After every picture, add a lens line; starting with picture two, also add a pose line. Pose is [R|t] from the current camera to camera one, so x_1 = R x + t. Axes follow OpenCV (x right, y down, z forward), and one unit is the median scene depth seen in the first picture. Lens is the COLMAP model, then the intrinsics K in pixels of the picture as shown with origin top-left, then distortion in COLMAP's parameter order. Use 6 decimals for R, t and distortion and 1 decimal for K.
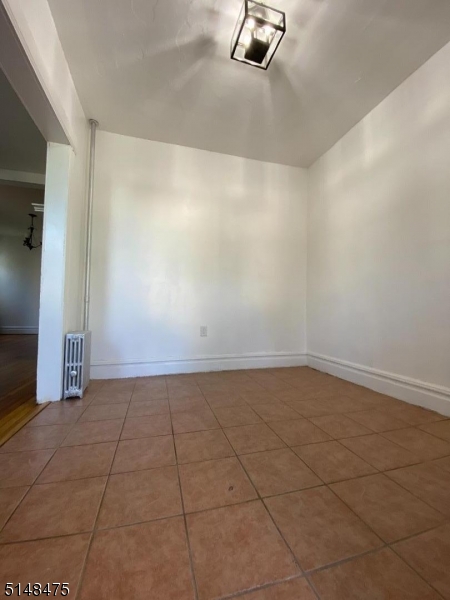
lens RADIAL K [[244.6, 0, 225.0], [0, 244.6, 300.0], [0, 0, 1]] dist [-0.016692, -0.000180]
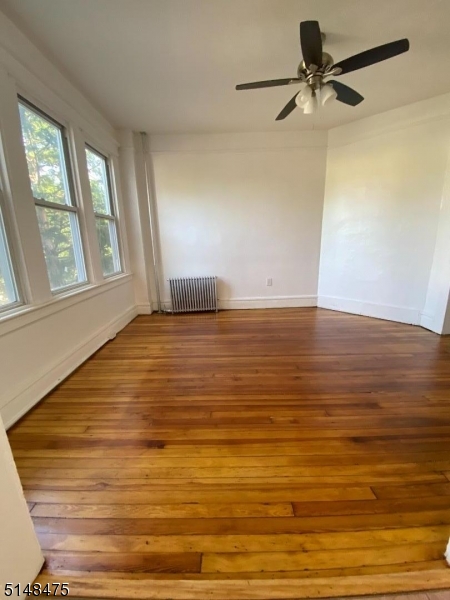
lens RADIAL K [[245.9, 0, 223.5], [0, 245.9, 299.9], [0, 0, 1]] dist [0.026006, -0.021358]
pose [[-0.268449, 0.220860, -0.937633, -0.325425], [0.047778, 0.975216, 0.216033, -0.178113], [0.962108, 0.013196, -0.272348, 0.681552]]
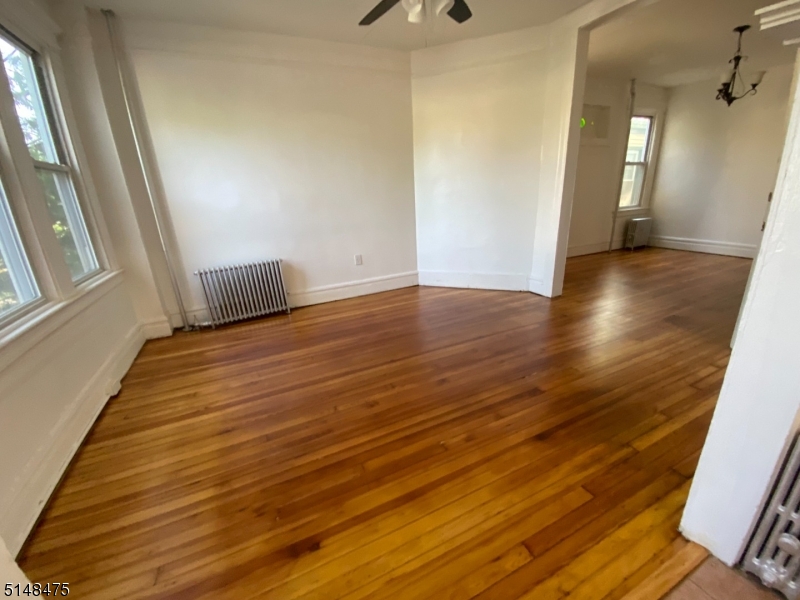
lens RADIAL K [[328.8, 0, 400.0], [0, 328.8, 300.0], [0, 0, 1]] dist [0.027695, -0.023764]
pose [[0.168265, 0.282681, -0.944340, -0.395541], [0.078947, 0.951057, 0.298759, -0.205337], [0.982575, -0.124824, 0.137713, 0.438641]]
